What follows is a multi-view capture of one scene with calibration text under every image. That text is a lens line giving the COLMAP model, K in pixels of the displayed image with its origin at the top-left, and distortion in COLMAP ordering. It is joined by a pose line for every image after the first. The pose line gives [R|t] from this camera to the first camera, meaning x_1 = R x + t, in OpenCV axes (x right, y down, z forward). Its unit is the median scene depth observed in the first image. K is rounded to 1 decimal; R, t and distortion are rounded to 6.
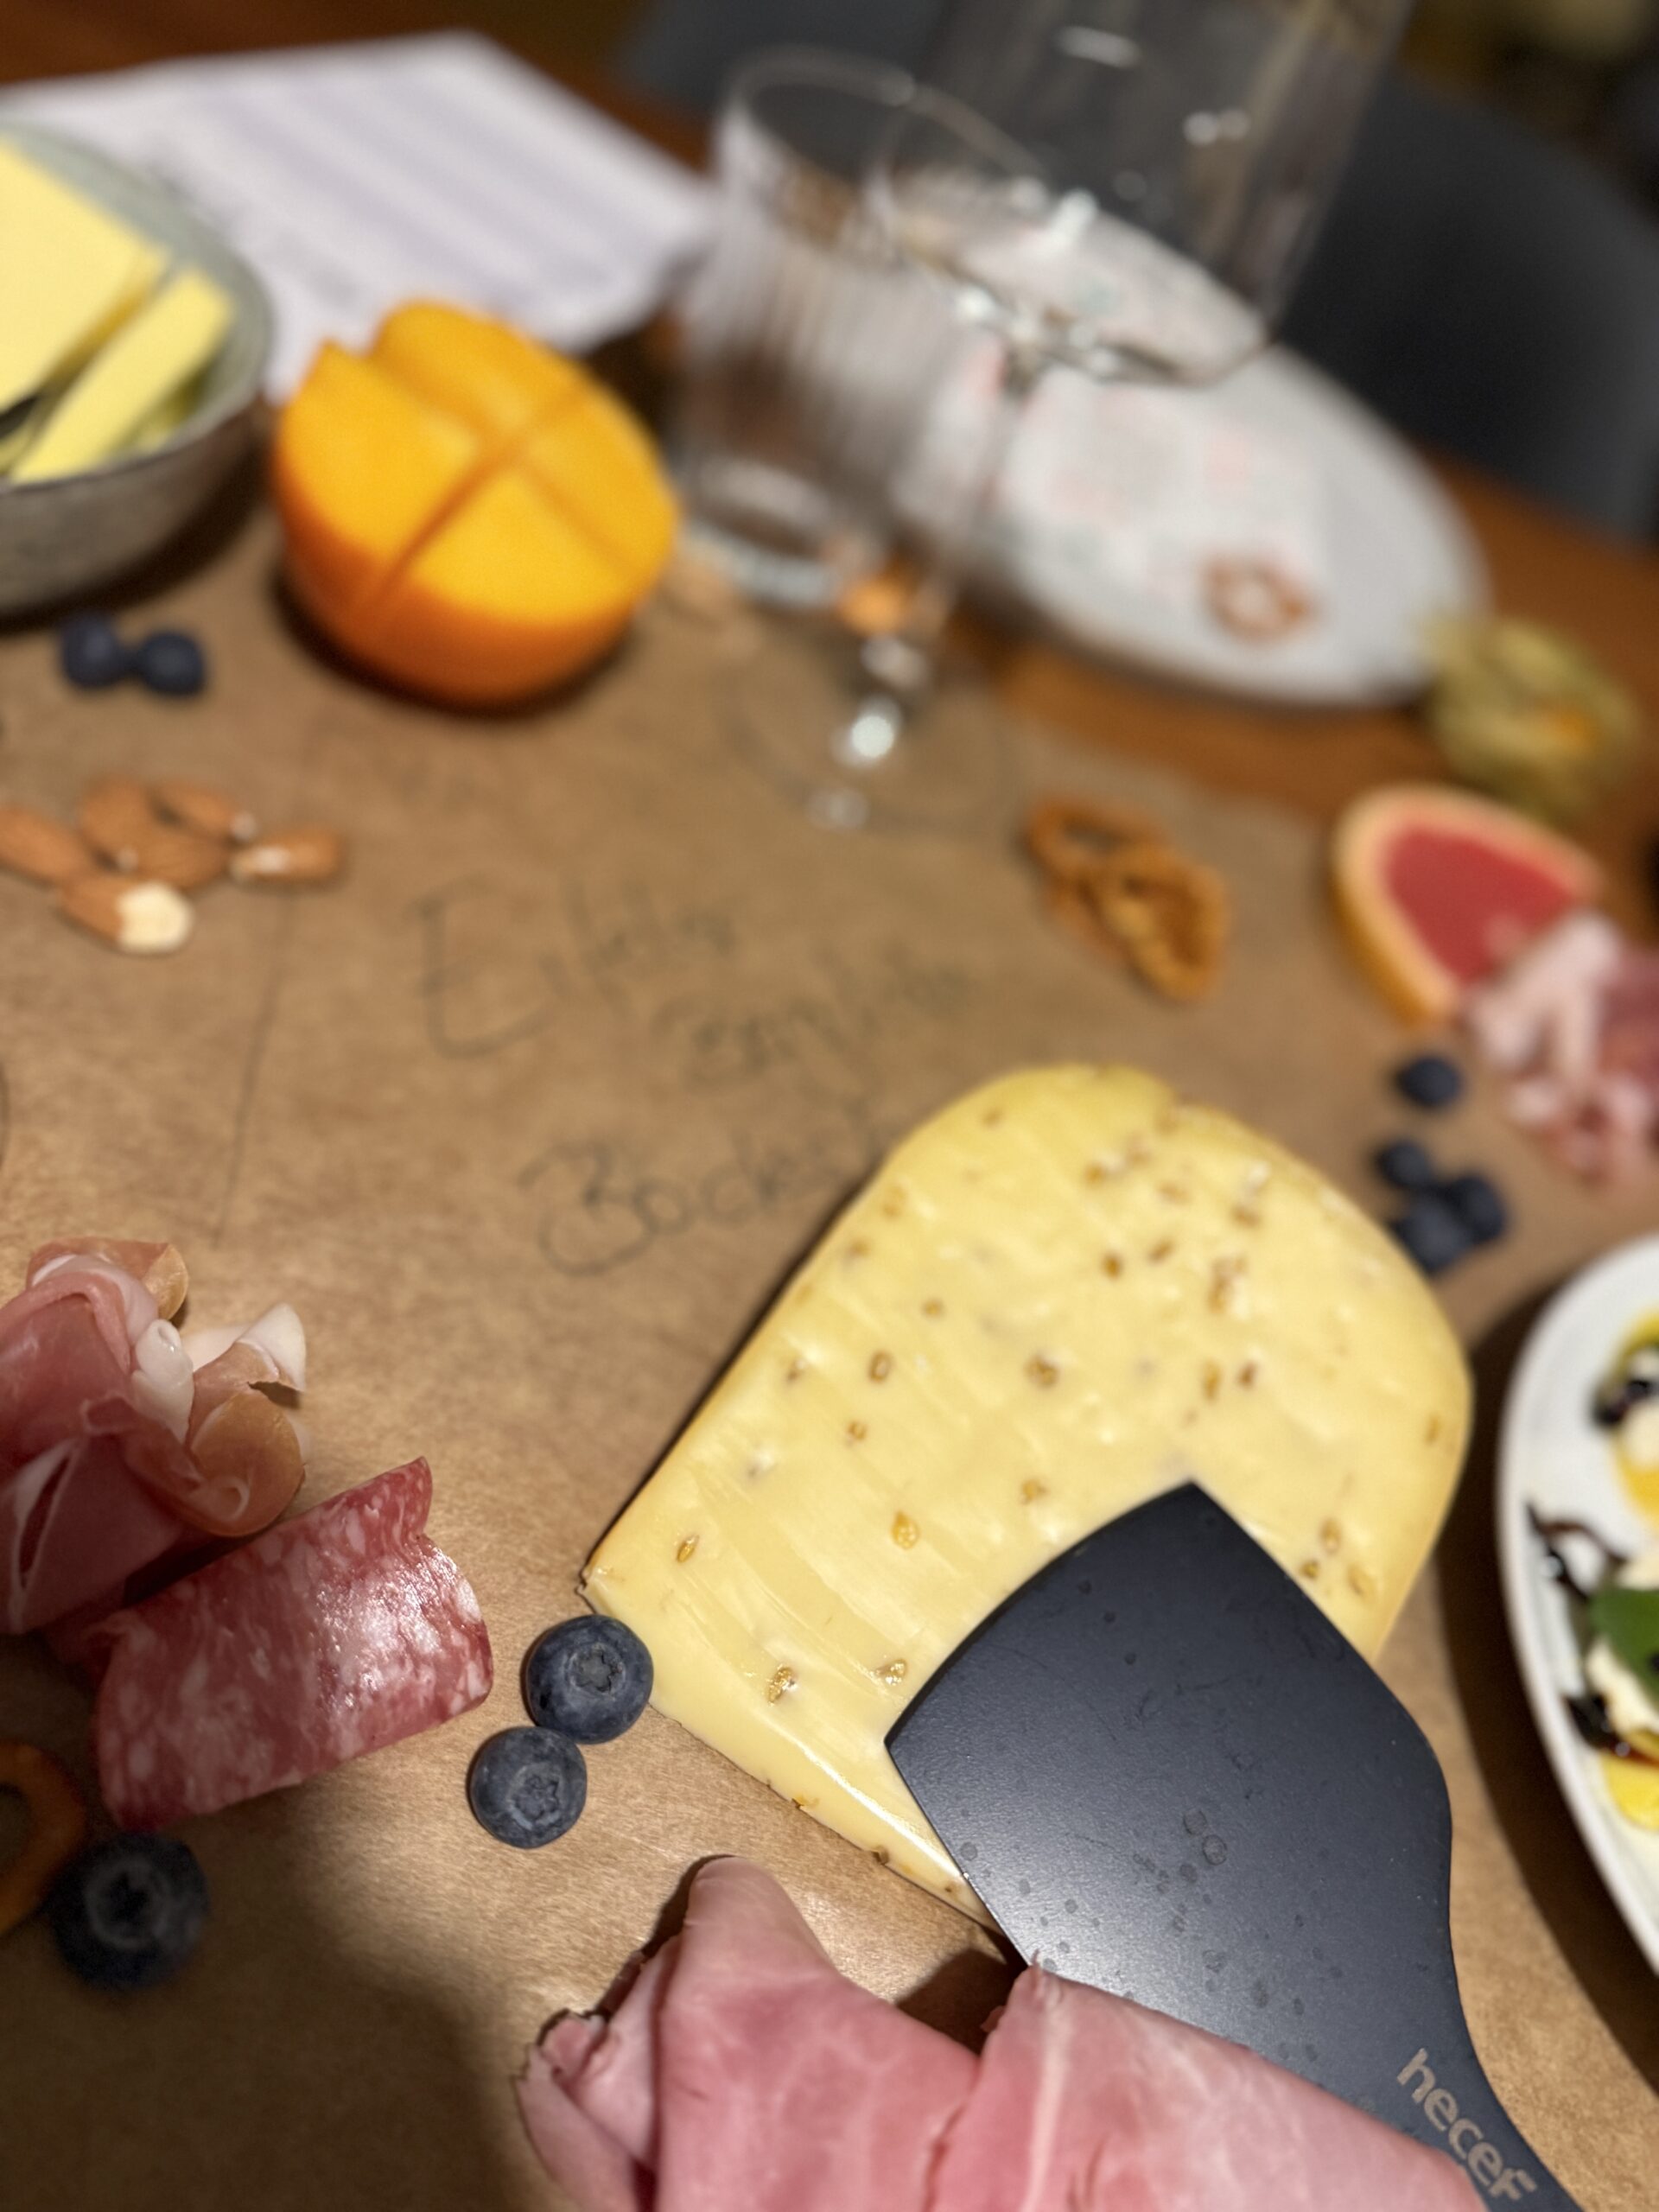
lens RADIAL K [[1613.4, 0, 829.5], [0, 1613.4, 1106.0], [0, 0, 1]] dist [0.144252, -0.147516]
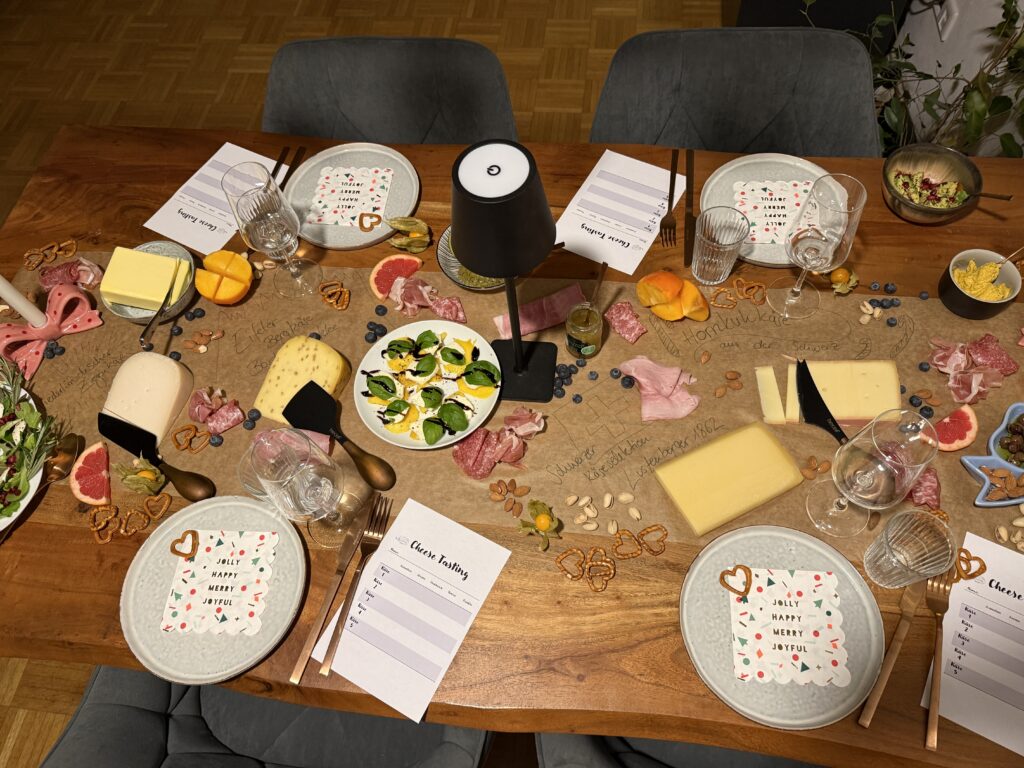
lens RADIAL K [[746.9, 0, 512.0], [0, 746.9, 384.0], [0, 0, 1]] dist [0.144252, -0.147516]
pose [[0.915400, -0.259543, -0.307700, 2.395398], [0.316567, 0.936311, 0.152007, -0.038198], [0.248651, -0.236555, 0.939263, -2.547353]]
